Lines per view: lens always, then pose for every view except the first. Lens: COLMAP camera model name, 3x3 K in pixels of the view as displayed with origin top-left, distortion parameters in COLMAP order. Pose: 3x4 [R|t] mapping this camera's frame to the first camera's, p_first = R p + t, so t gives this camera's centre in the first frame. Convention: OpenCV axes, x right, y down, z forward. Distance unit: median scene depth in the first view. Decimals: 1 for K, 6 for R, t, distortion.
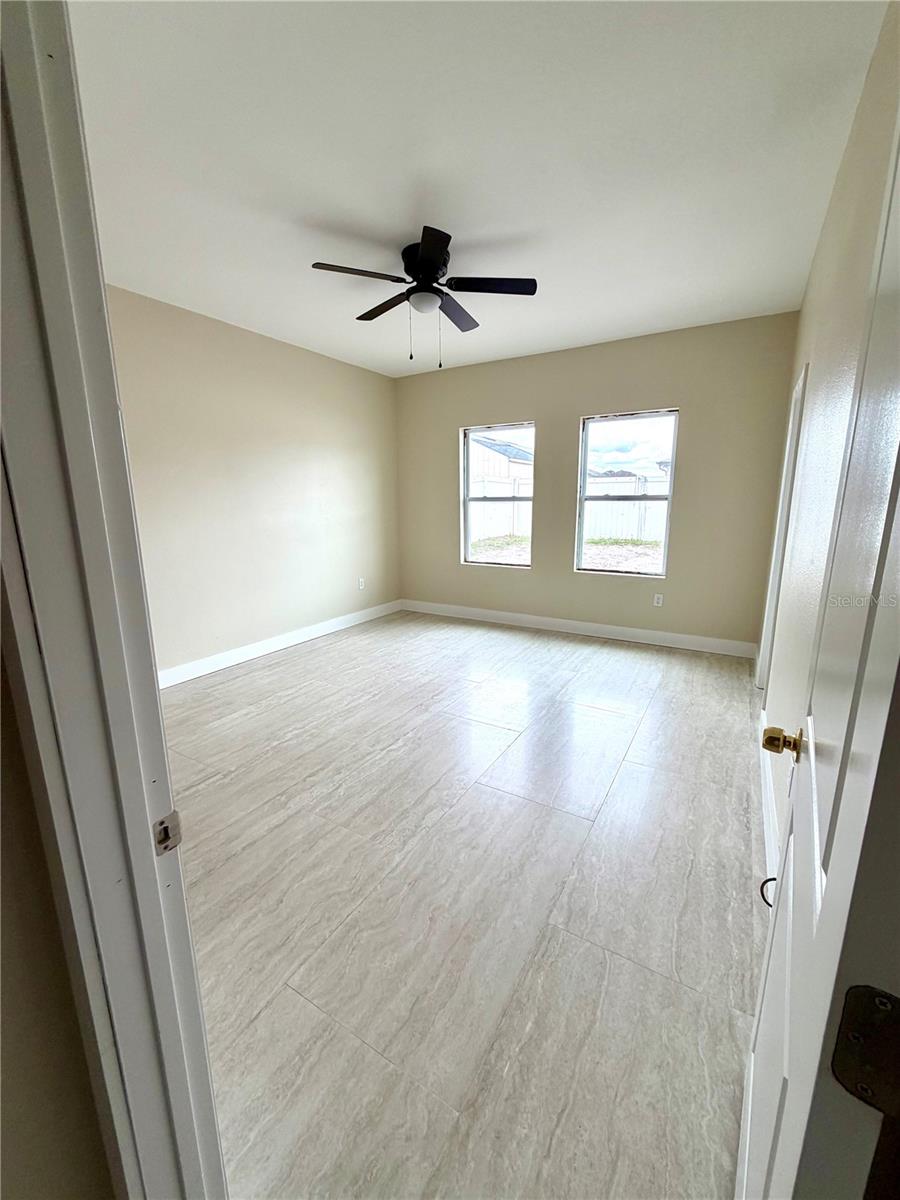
lens RADIAL K [[479.5, 0, 450.0], [0, 479.5, 600.0], [0, 0, 1]] dist [0.000968, 0.000155]
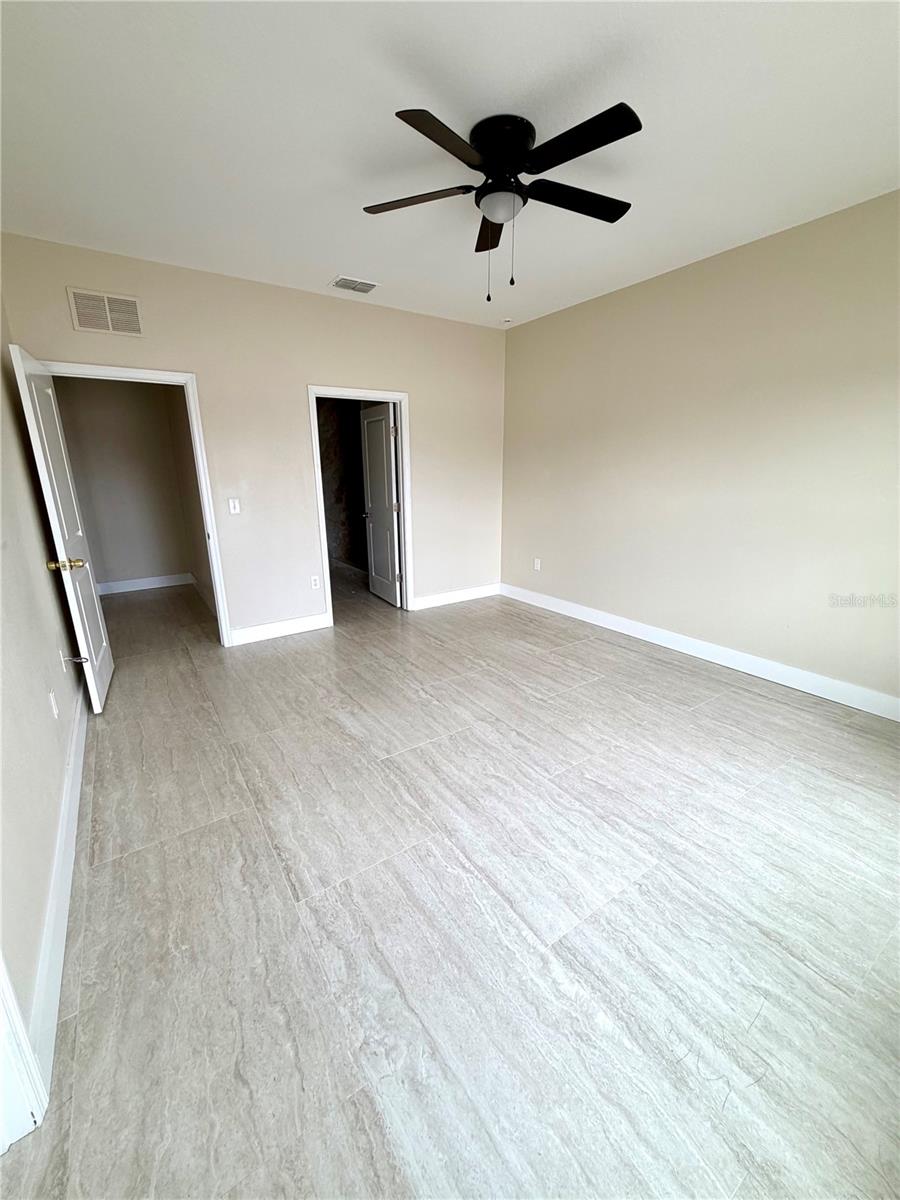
lens RADIAL K [[482.5, 0, 450.0], [0, 482.5, 600.0], [0, 0, 1]] dist [-0.000463, 0.000410]
pose [[-0.423050, 0.251859, -0.870400, 0.637707], [-0.178050, 0.918759, 0.352392, -0.249986], [0.888440, 0.304055, -0.343838, 1.113148]]
